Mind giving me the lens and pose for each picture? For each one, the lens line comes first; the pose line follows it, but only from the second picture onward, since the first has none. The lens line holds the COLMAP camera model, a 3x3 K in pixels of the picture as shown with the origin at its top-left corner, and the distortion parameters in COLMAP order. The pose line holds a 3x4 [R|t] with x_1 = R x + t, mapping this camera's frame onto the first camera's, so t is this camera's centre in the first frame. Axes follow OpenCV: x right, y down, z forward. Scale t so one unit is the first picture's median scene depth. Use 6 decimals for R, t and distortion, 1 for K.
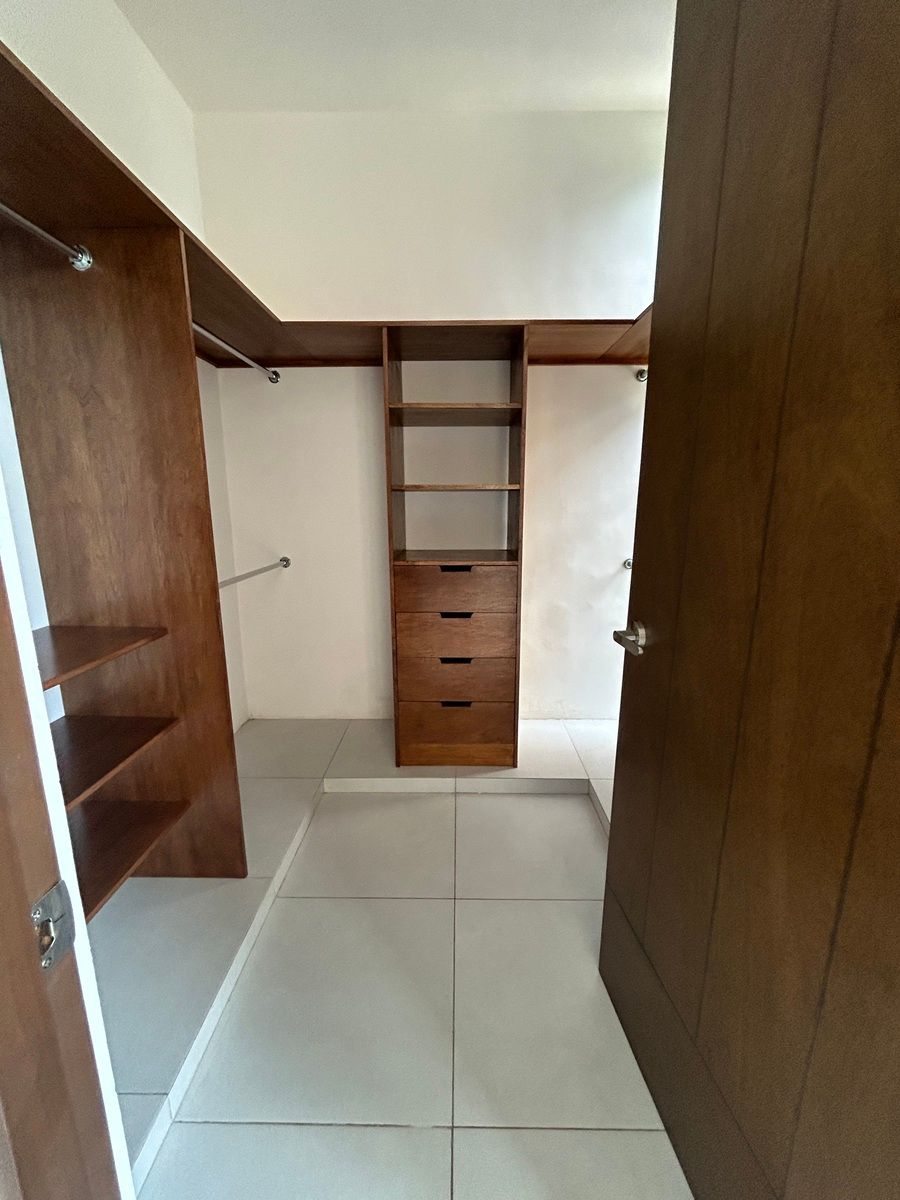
lens RADIAL K [[488.0, 0, 449.8], [0, 488.0, 603.5], [0, 0, 1]] dist [0.002392, 0.000239]
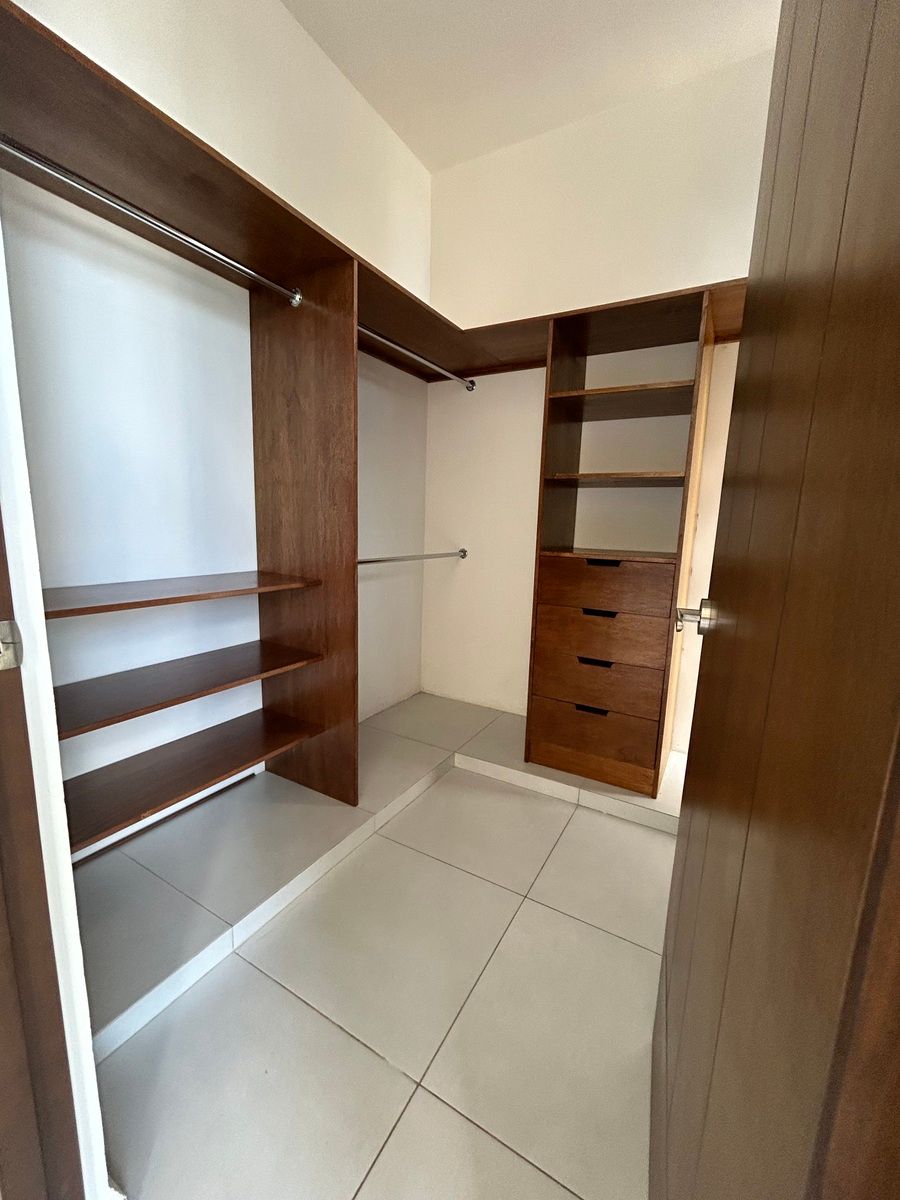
lens RADIAL K [[487.1, 0, 451.3], [0, 487.1, 603.1], [0, 0, 1]] dist [-0.001875, 0.000111]
pose [[0.872981, 0.109201, -0.475373, 0.207481], [-0.132973, 0.990982, -0.016547, 0.058311], [0.469279, 0.077657, 0.879629, 0.047020]]
